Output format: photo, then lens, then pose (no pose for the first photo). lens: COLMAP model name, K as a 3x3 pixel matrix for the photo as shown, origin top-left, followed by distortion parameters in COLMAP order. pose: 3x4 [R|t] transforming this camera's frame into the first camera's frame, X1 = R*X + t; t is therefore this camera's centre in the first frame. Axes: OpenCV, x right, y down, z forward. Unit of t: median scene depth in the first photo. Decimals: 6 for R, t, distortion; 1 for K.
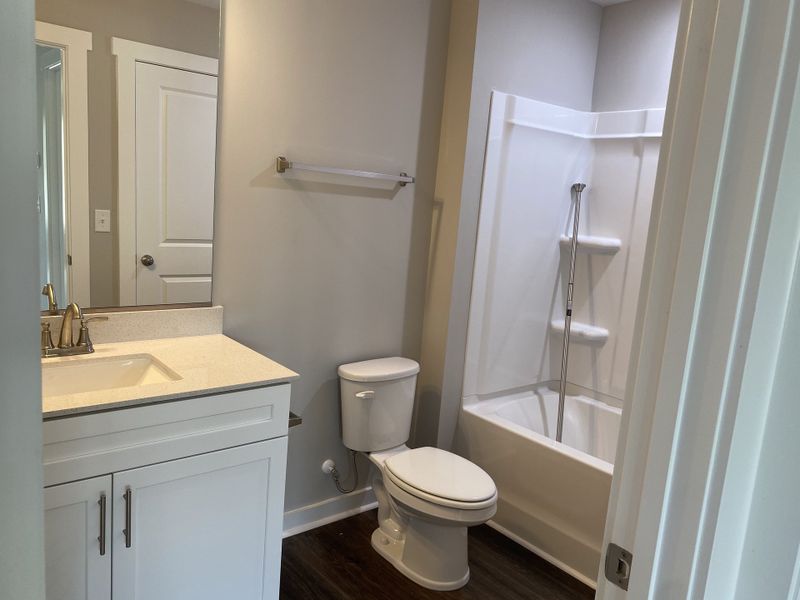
lens RADIAL K [[611.1, 0, 403.3], [0, 611.1, 300.8], [0, 0, 1]] dist [-0.012578, -0.004418]
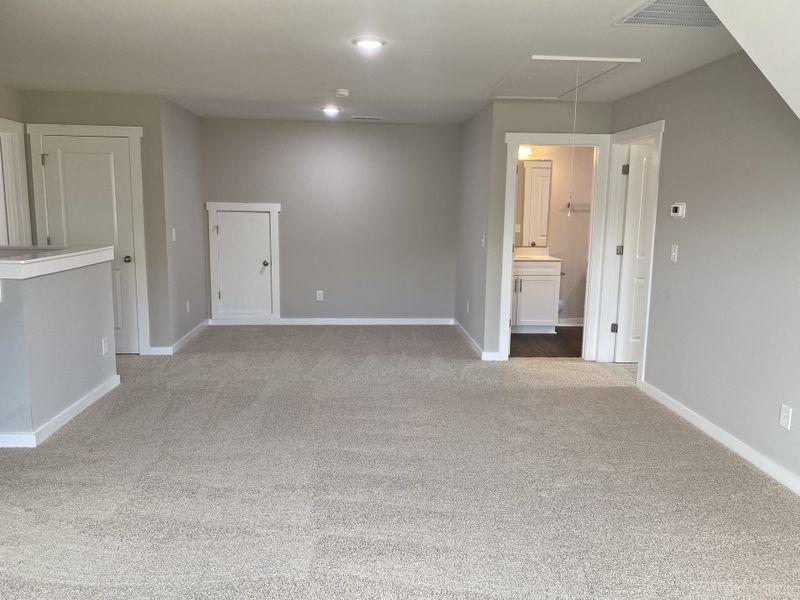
lens RADIAL K [[611.1, 0, 400.5], [0, 611.1, 300.3], [0, 0, 1]] dist [-0.012578, -0.004418]
pose [[0.800047, 0.026405, -0.599355, 1.288915], [-0.051050, 0.998404, -0.024158, 0.506776], [0.597761, 0.049925, 0.800118, -2.619572]]
